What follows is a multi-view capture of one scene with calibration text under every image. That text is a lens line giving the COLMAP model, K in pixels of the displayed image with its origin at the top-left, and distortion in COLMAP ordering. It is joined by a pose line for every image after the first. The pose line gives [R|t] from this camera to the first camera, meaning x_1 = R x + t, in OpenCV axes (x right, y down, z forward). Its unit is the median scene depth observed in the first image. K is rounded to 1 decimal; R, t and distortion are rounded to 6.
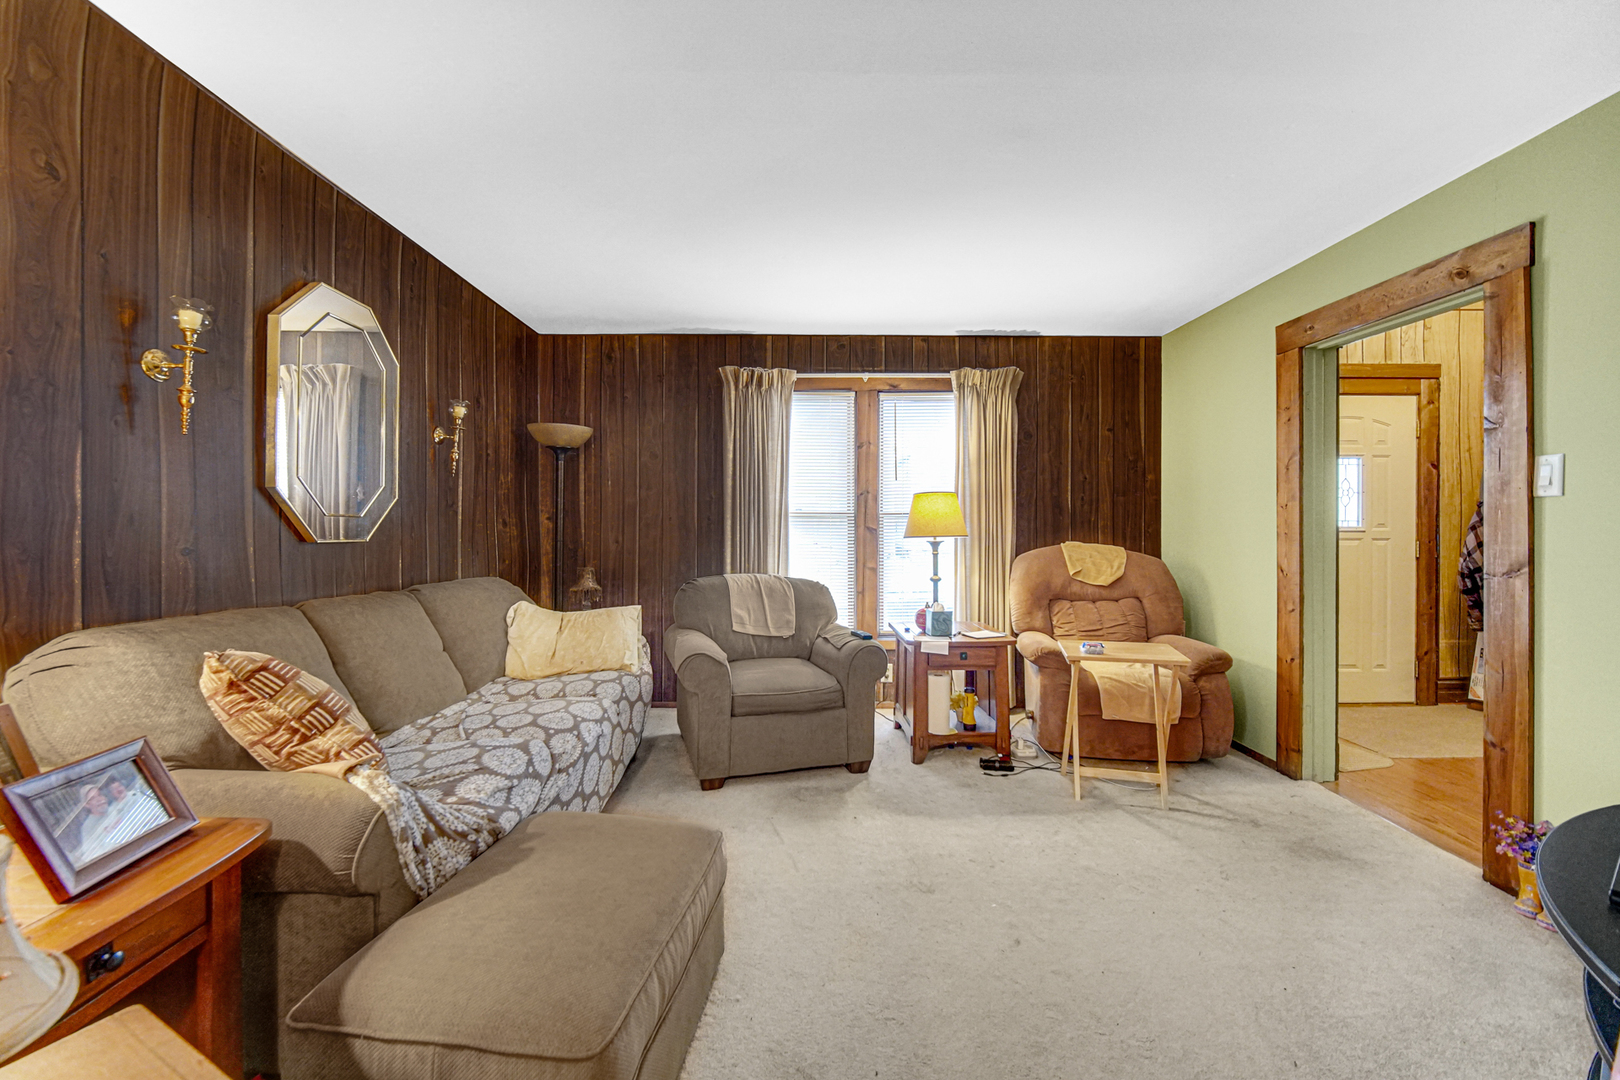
lens RADIAL K [[644.5, 0, 810.0], [0, 644.5, 540.0], [0, 0, 1]] dist [0.000038, -0.000159]
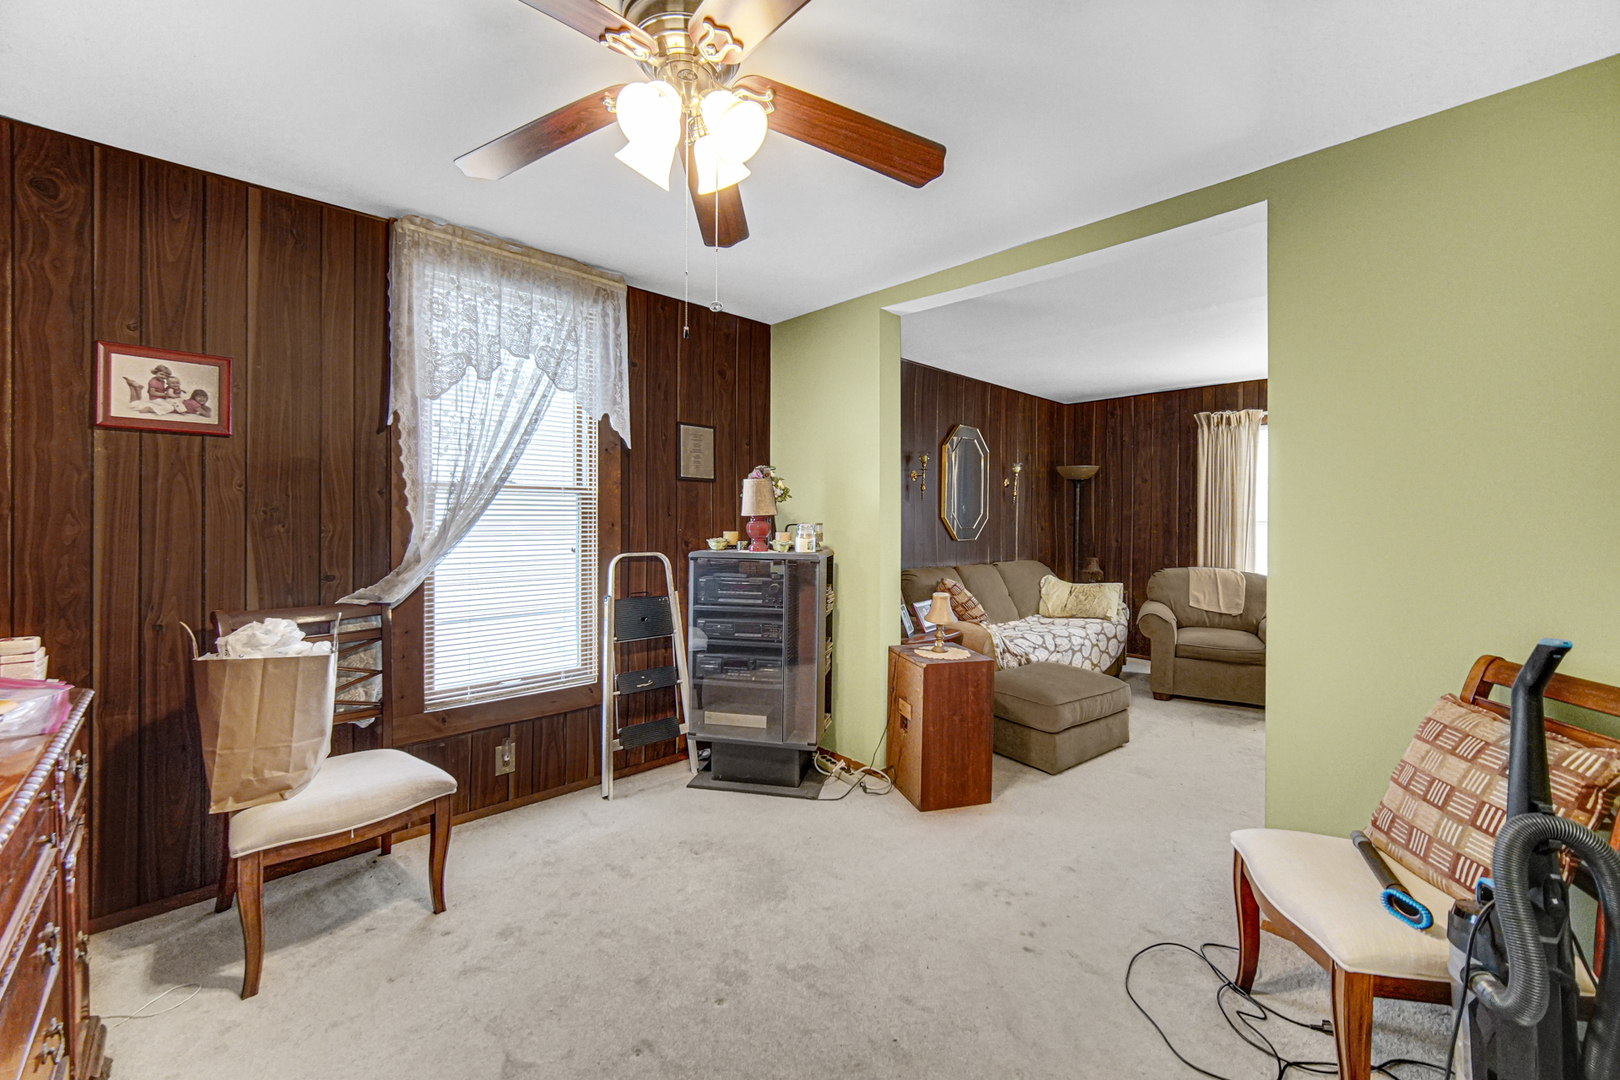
lens RADIAL K [[675.0, 0, 804.7], [0, 675.0, 504.1], [0, 0, 1]] dist [0.000379, -0.000022]
pose [[0.692045, -0.011420, -0.721764, 0.335175], [-0.014826, 0.999439, -0.030030, -0.026109], [0.721702, 0.031483, 0.691487, -0.602933]]
